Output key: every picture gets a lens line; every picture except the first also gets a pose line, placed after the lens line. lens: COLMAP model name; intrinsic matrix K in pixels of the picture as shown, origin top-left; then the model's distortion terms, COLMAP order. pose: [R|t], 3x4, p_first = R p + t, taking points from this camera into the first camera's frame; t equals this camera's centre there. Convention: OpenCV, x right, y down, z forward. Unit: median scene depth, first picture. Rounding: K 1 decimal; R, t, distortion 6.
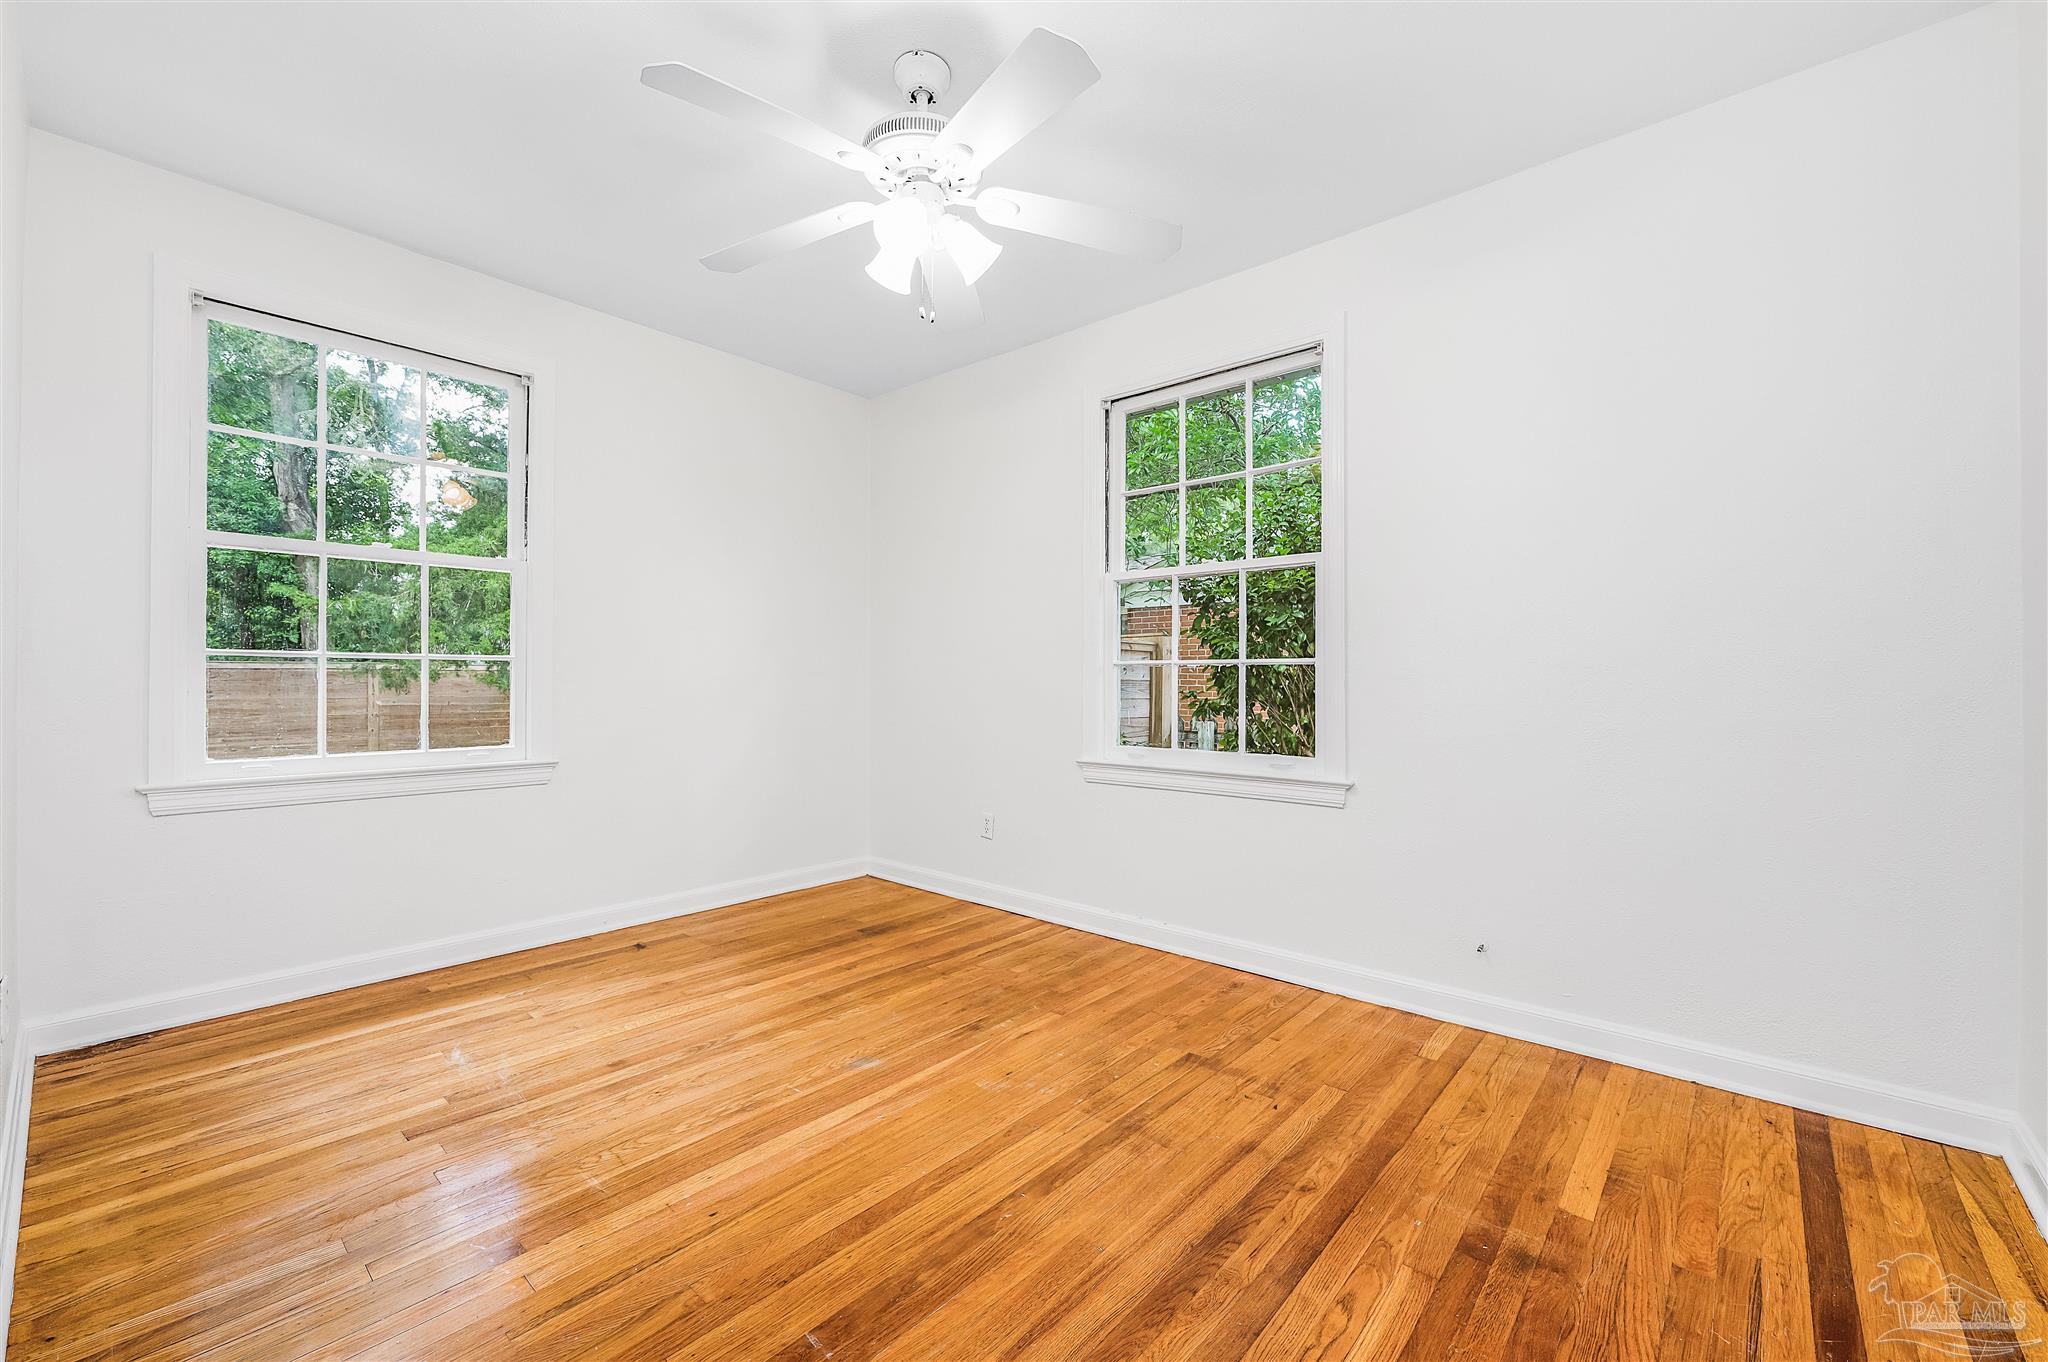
lens RADIAL K [[833.5, 0, 1023.5], [0, 833.5, 669.9], [0, 0, 1]] dist [0.000969, 0.000092]
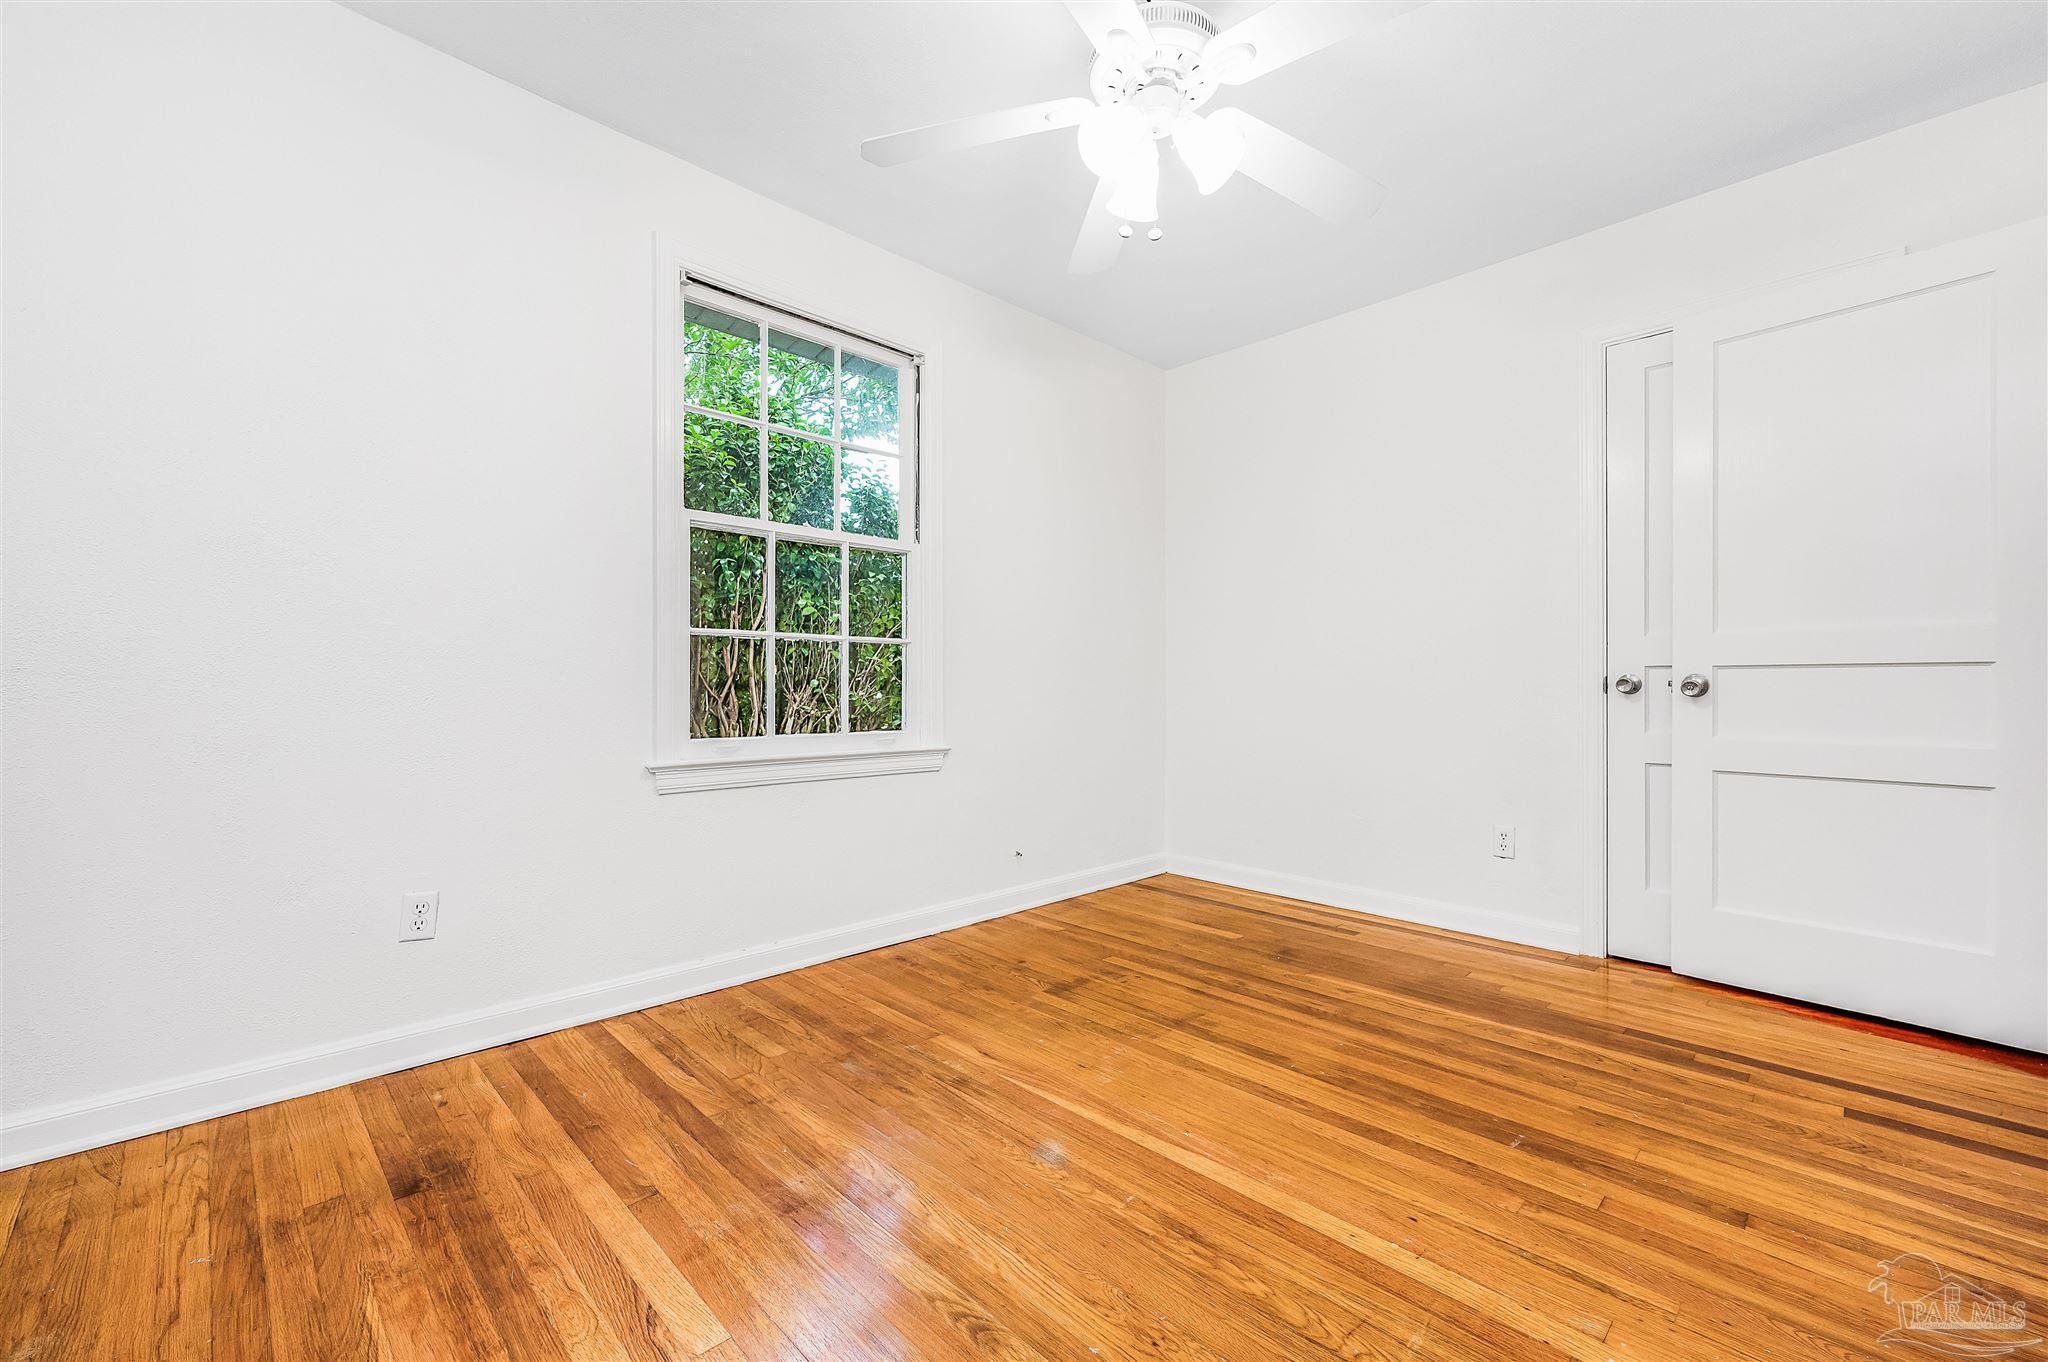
lens RADIAL K [[841.2, 0, 1030.2], [0, 841.2, 685.1], [0, 0, 1]] dist [-0.000876, -0.000057]
pose [[0.067568, -0.000377, 0.997715, -0.789895], [-0.016082, 0.999870, 0.001467, 0.044905], [-0.997585, -0.016145, 0.067553, 0.818693]]
